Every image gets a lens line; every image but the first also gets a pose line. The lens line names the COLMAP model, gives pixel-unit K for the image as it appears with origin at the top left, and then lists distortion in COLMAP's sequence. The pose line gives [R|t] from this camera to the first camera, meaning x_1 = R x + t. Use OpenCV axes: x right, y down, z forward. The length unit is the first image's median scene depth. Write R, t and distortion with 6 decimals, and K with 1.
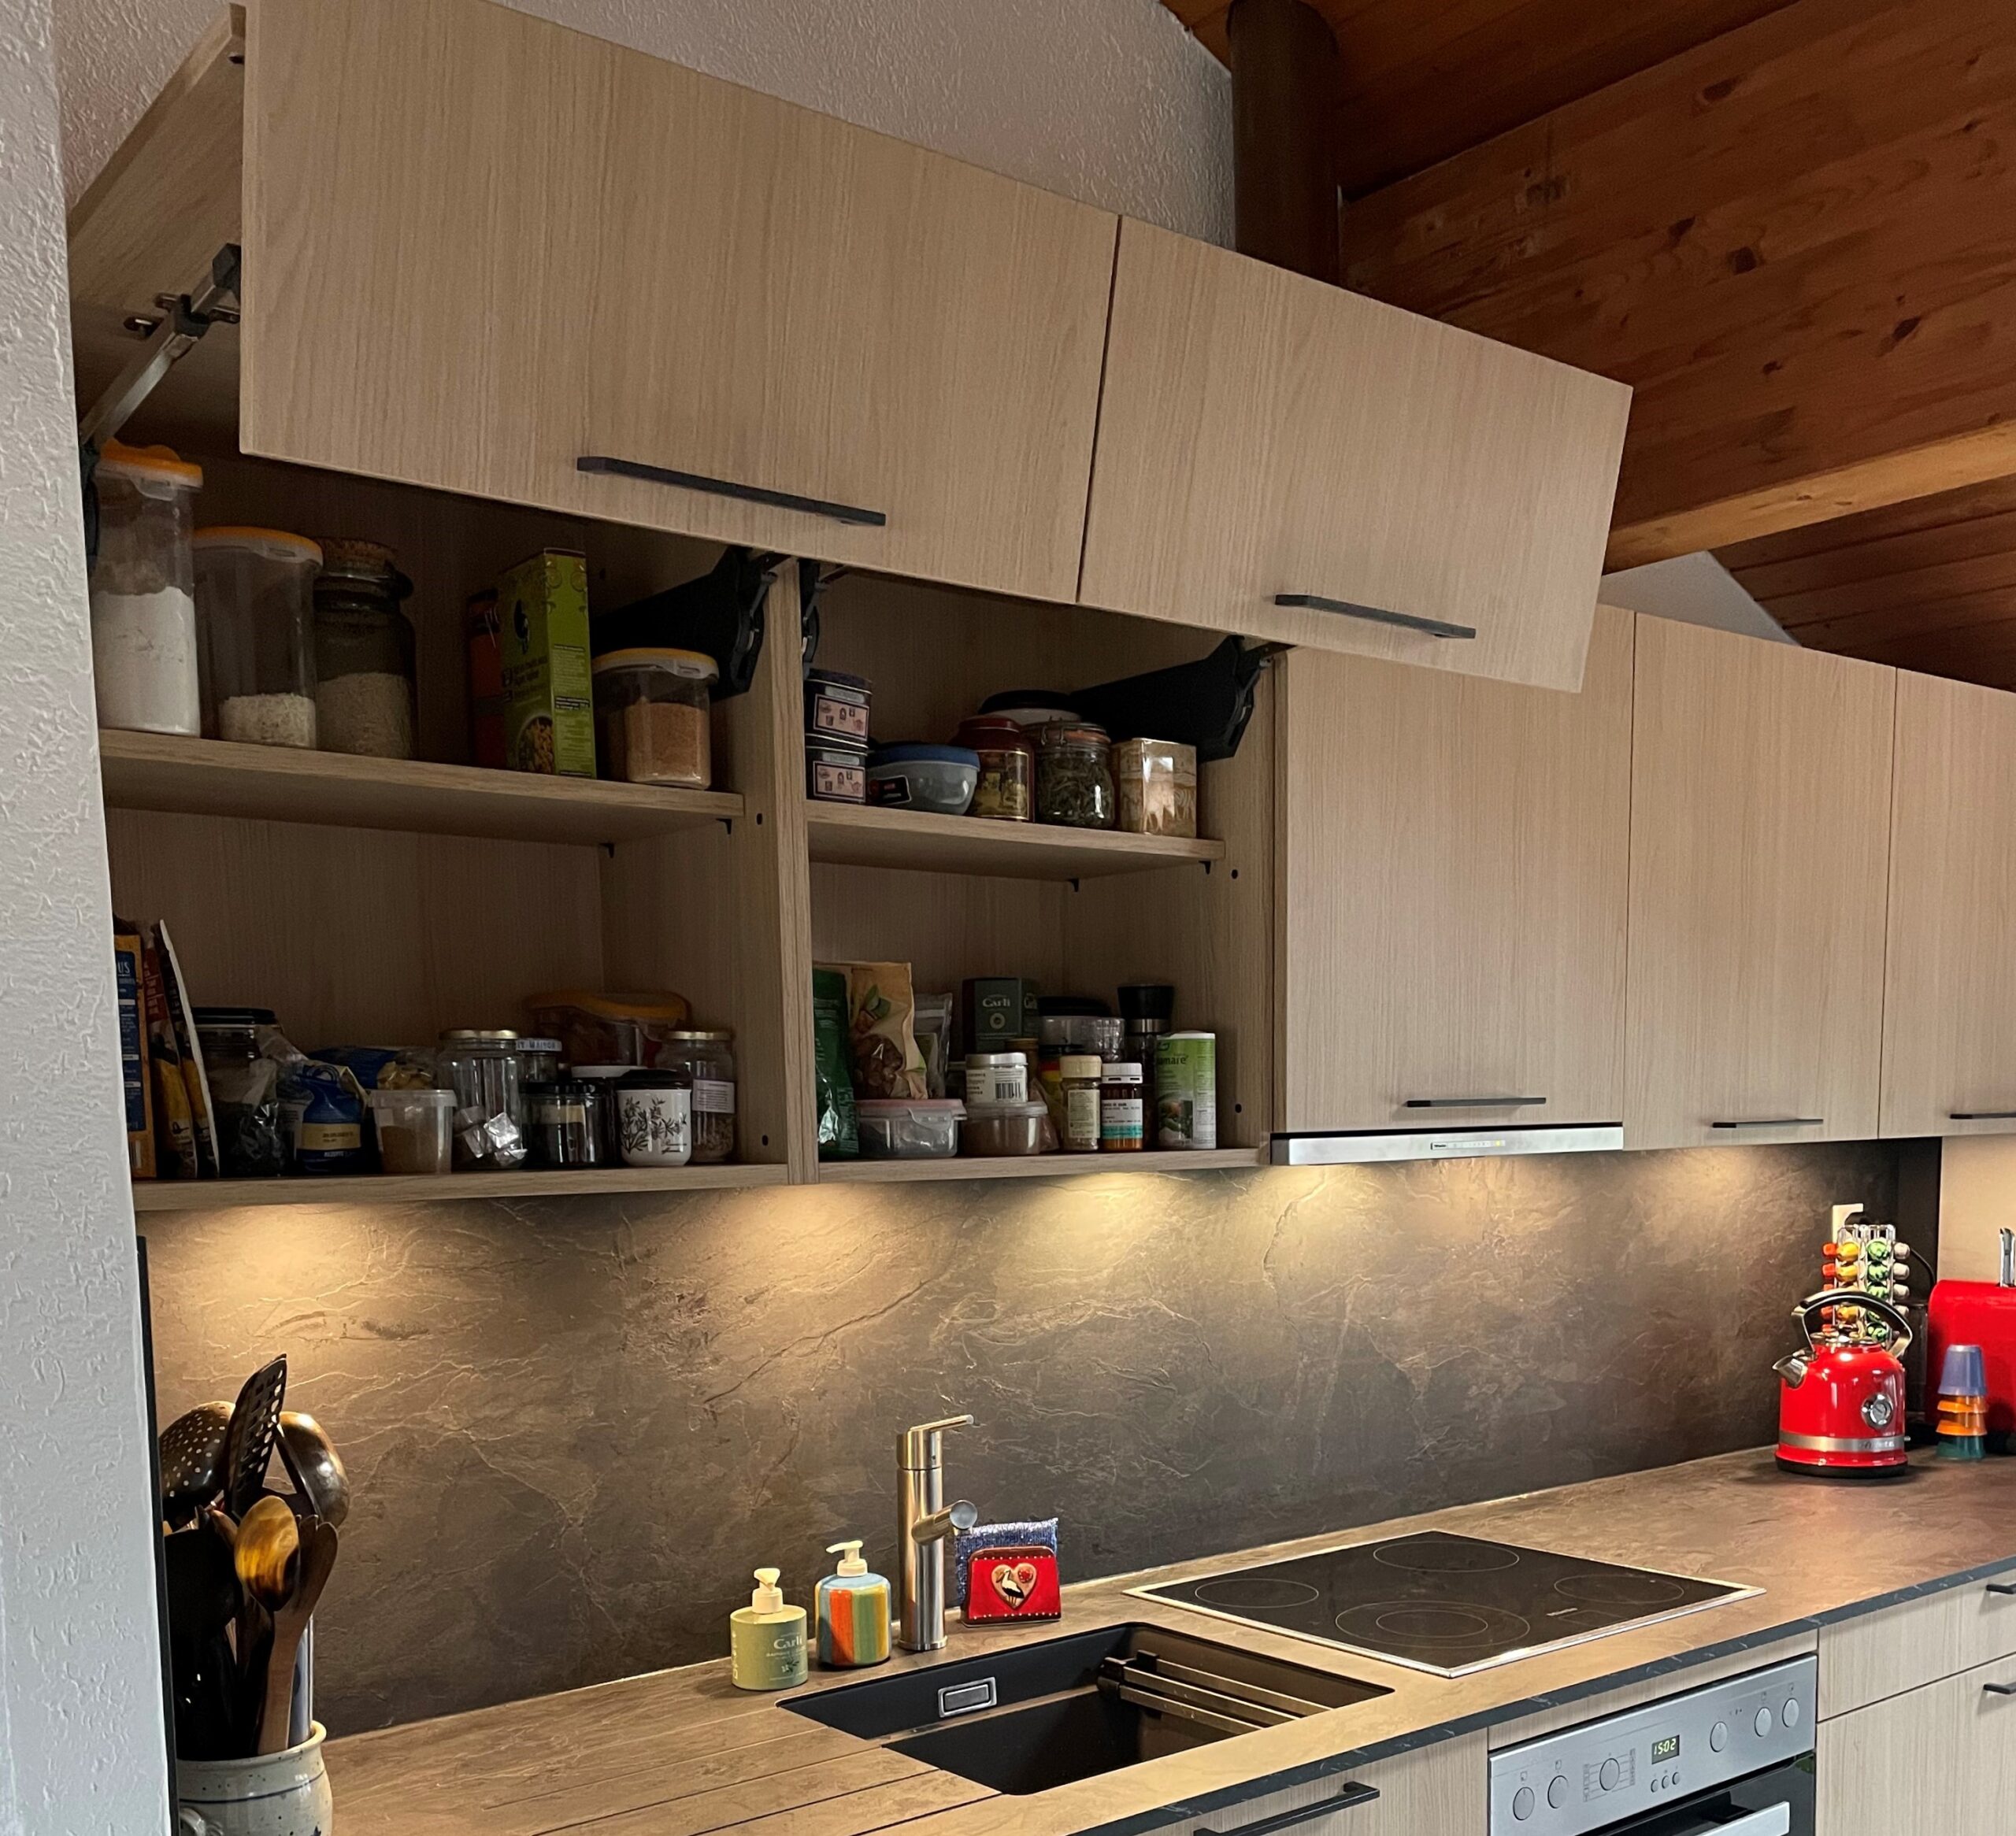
lens RADIAL K [[2119.1, 0, 1036.2], [0, 2119.1, 1357.7], [0, 0, 1]] dist [0.118669, -0.163296]
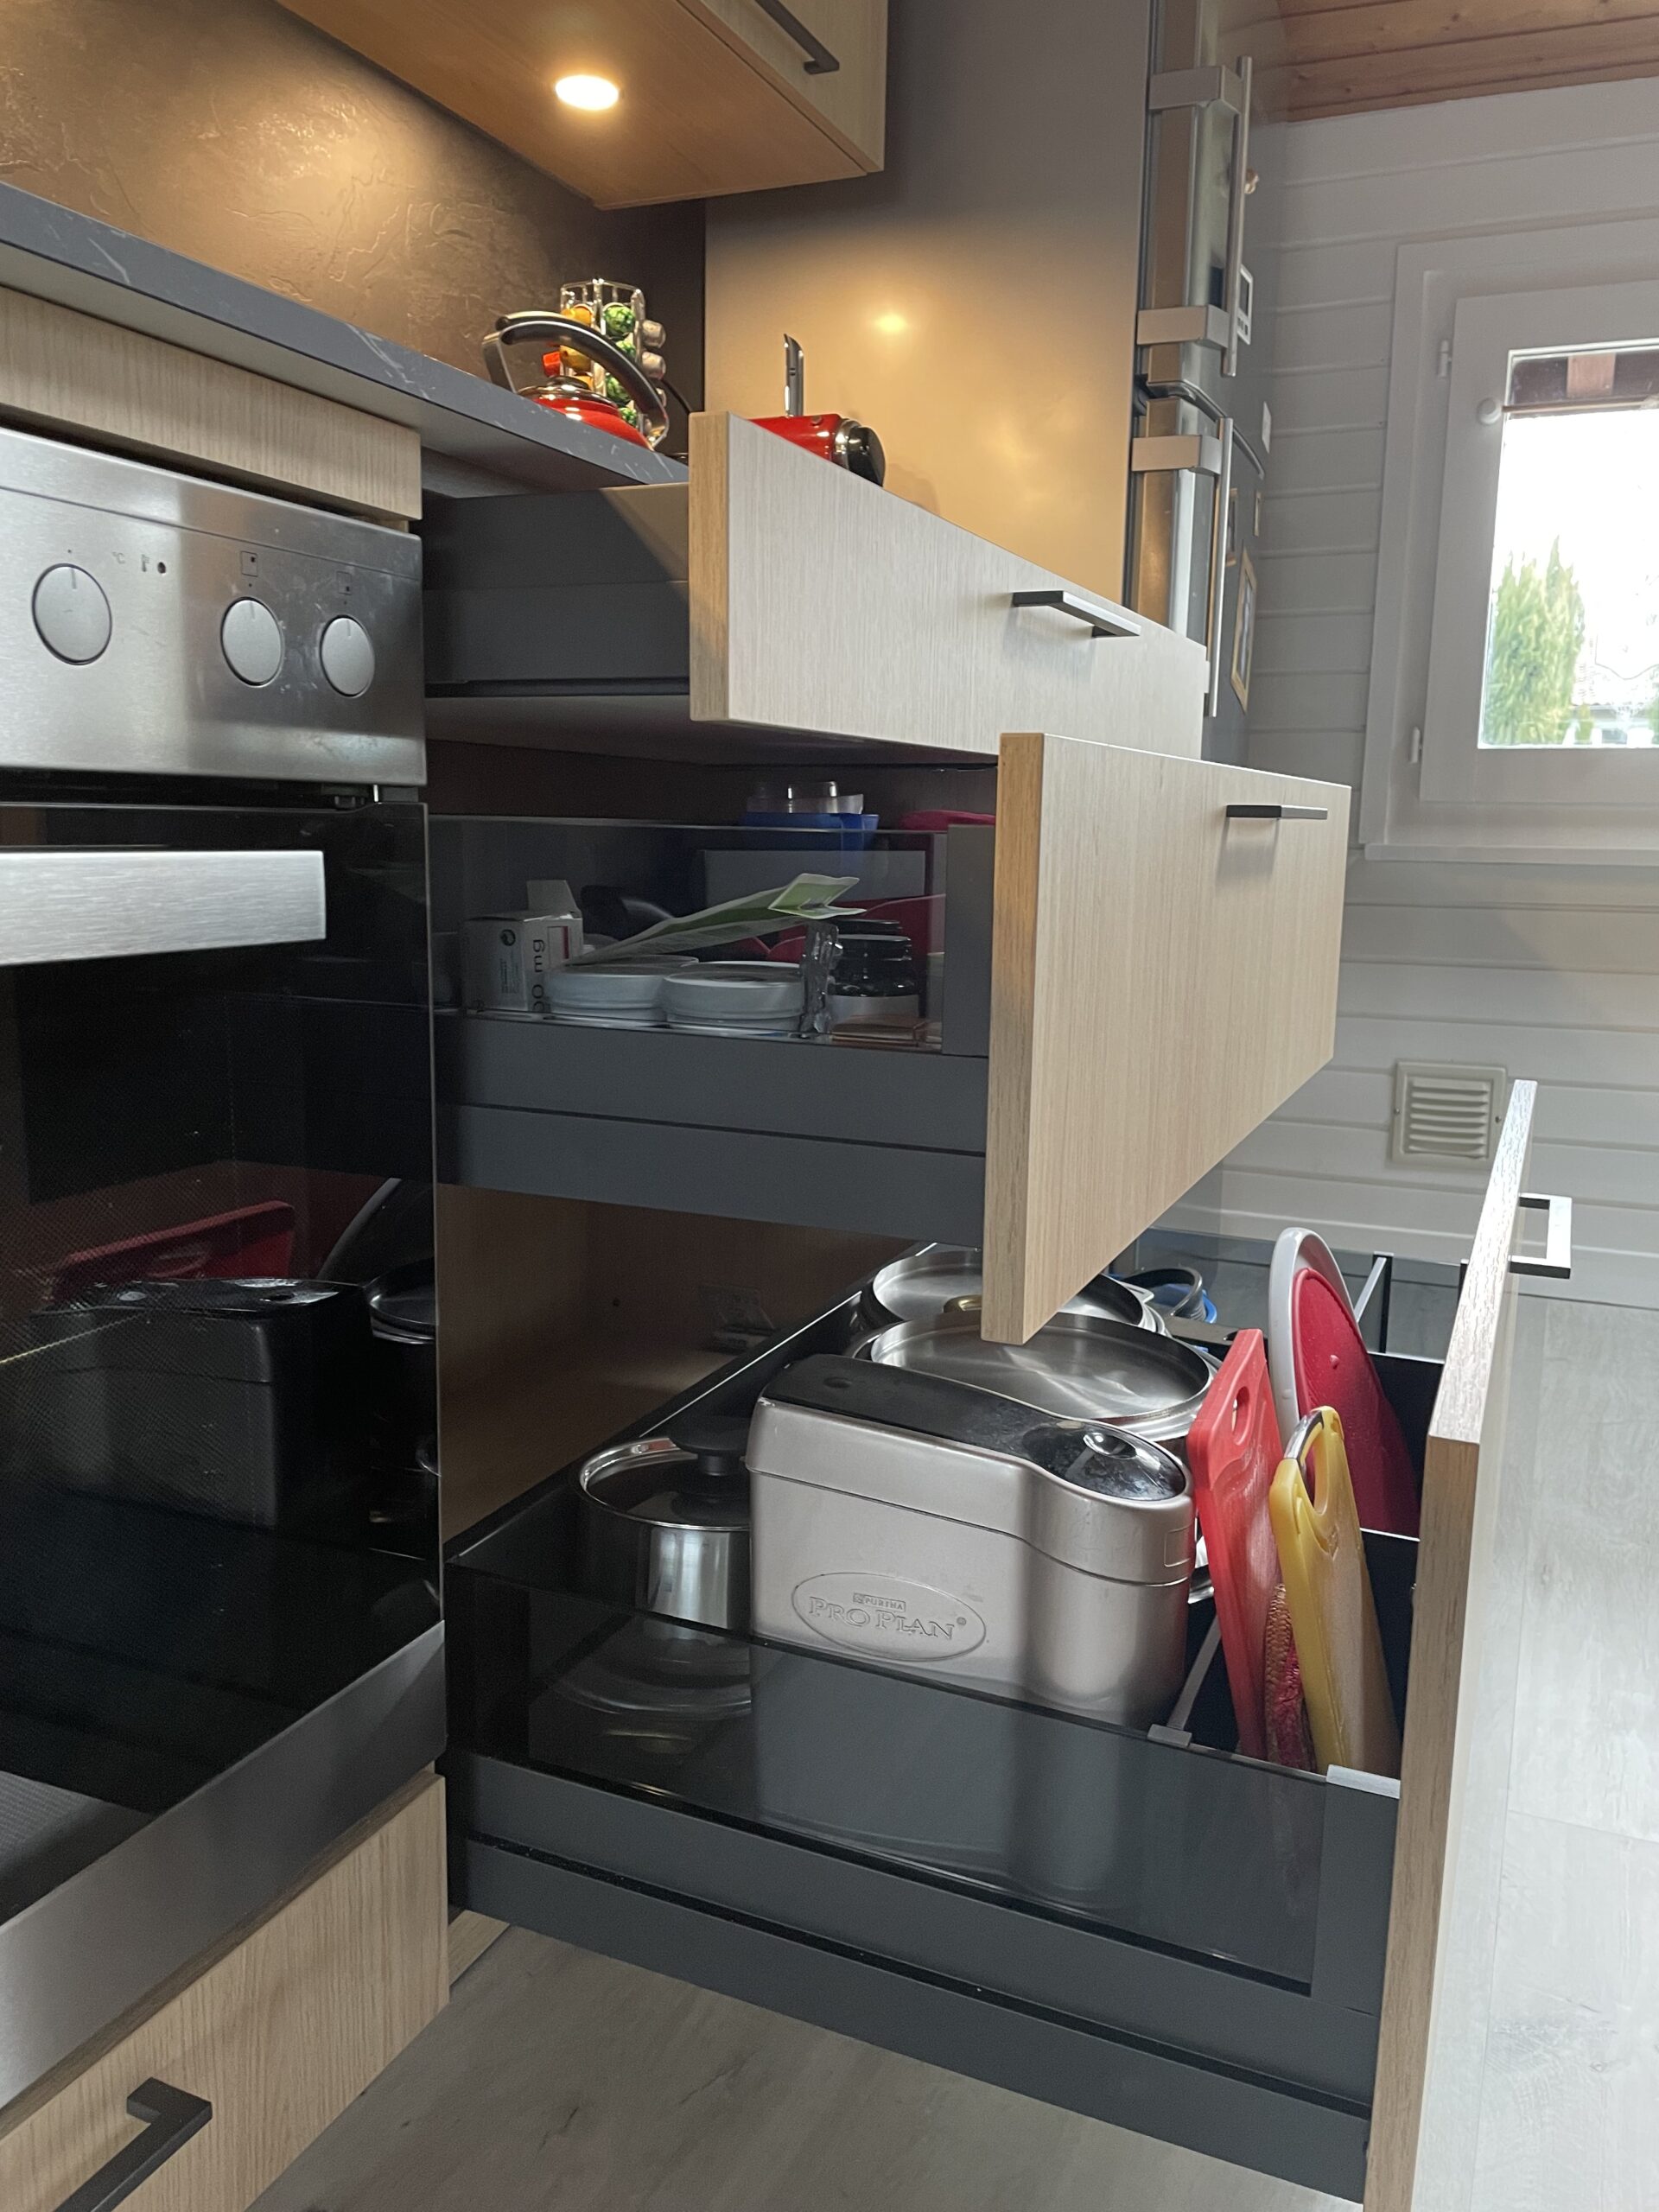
lens RADIAL K [[1746.9, 0, 879.0], [0, 1746.9, 1109.4], [0, 0, 1]] dist [0.089757, -0.111178]
pose [[0.881112, -0.043247, 0.470926, 0.317714], [0.015642, 0.997930, 0.062377, 0.253608], [-0.472649, -0.047595, 0.879965, 0.766395]]
